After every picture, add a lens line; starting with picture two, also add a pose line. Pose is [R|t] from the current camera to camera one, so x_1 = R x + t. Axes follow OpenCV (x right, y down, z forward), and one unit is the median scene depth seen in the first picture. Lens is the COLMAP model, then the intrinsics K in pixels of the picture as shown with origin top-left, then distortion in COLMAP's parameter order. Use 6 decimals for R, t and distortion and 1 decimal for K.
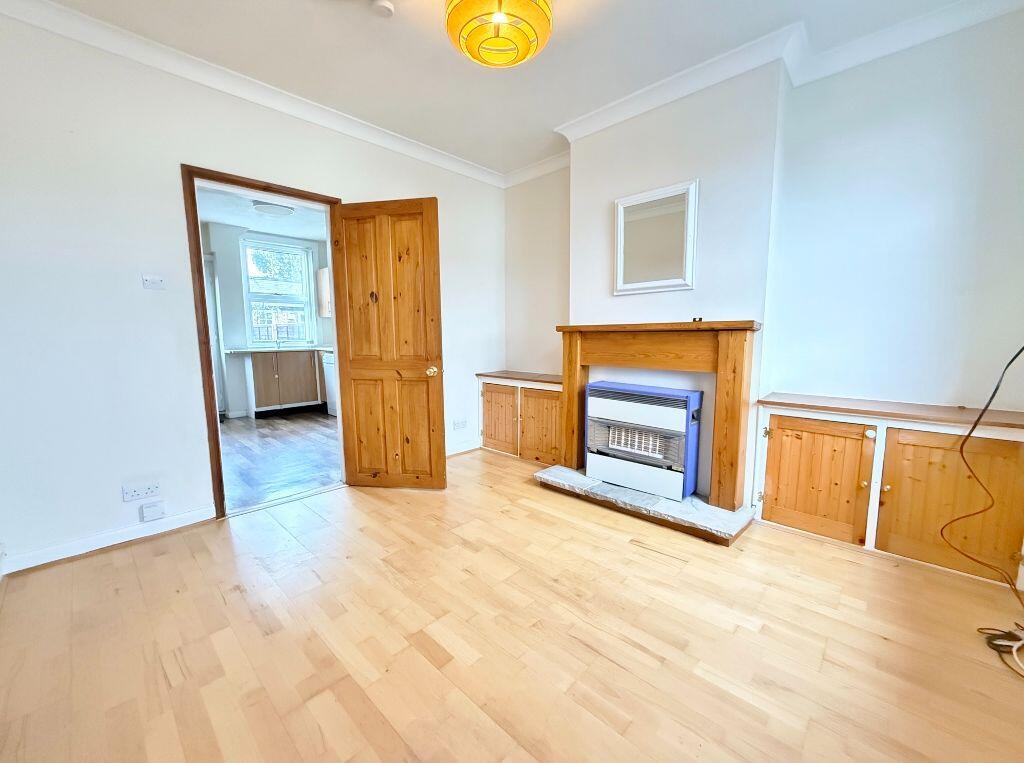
lens RADIAL K [[414.5, 0, 512.0], [0, 414.5, 381.5], [0, 0, 1]] dist [-0.000856, -0.000054]
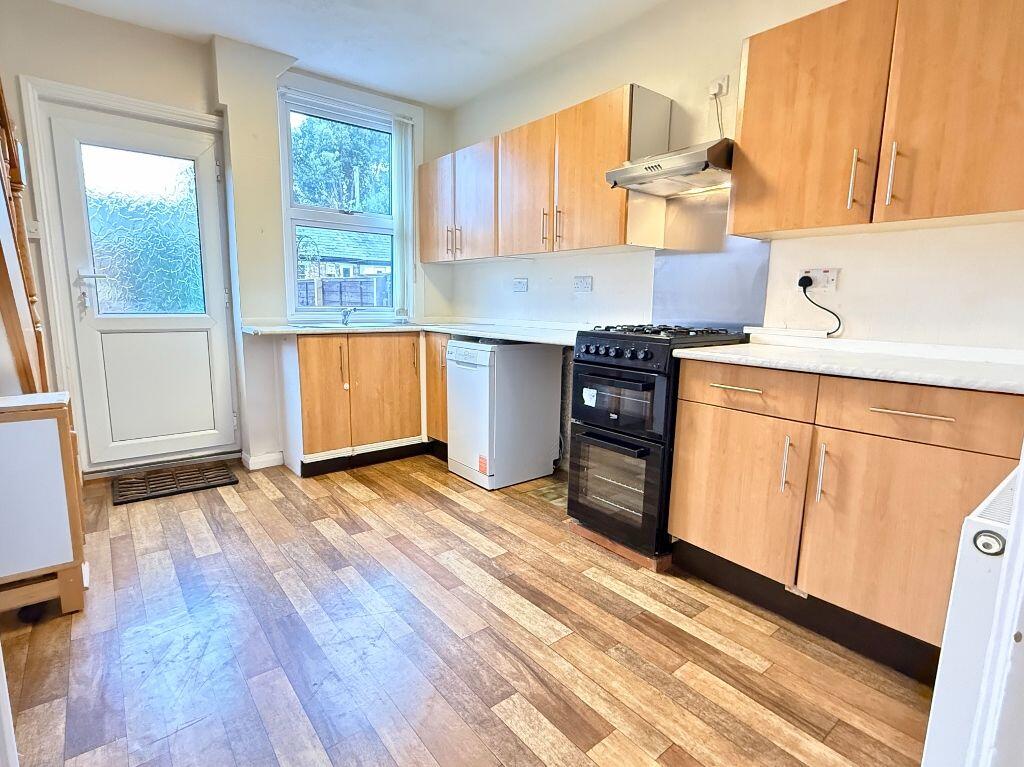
lens RADIAL K [[515.5, 0, 512.0], [0, 515.5, 383.5], [0, 0, 1]] dist [-0.000585, -0.000143]
pose [[0.991117, 0.046691, -0.124528, -0.308889], [-0.041157, 0.998063, 0.046650, -0.049440], [0.126465, -0.041111, 0.991119, 0.447399]]
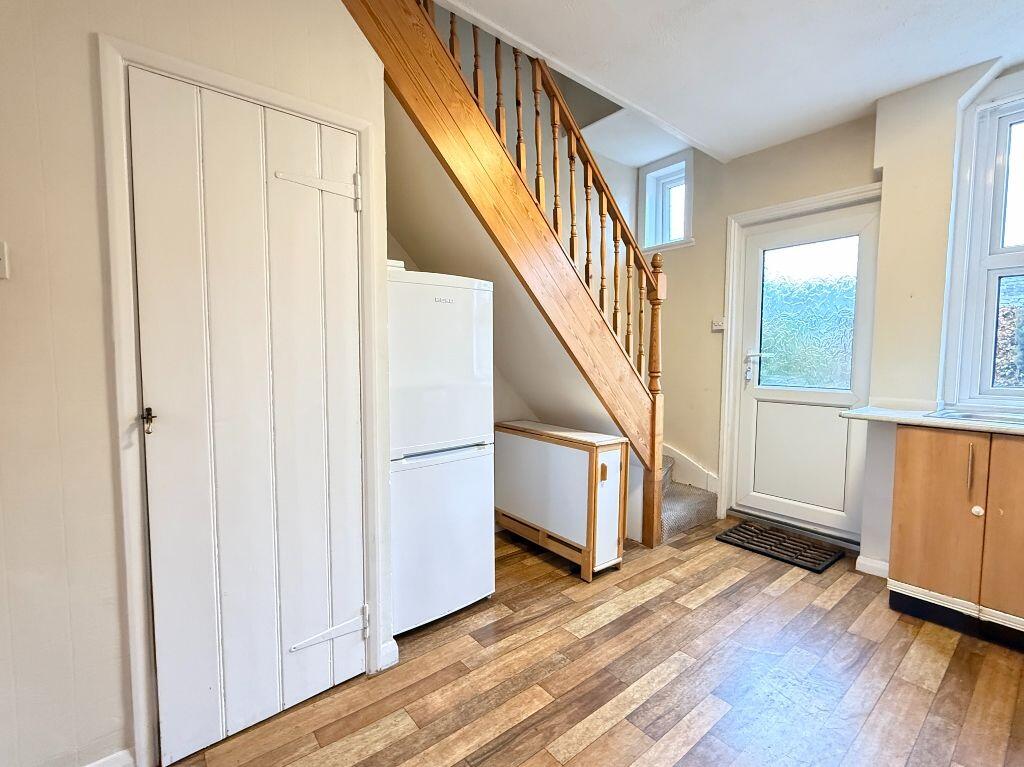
lens RADIAL K [[463.0, 0, 512.0], [0, 463.0, 383.5], [0, 0, 1]] dist [0.001658, 0.000235]
pose [[-0.128038, 0.072507, -0.989115, -0.187981], [-0.115441, 0.989455, 0.087475, -0.094701], [0.985028, 0.125384, -0.118318, 0.680448]]
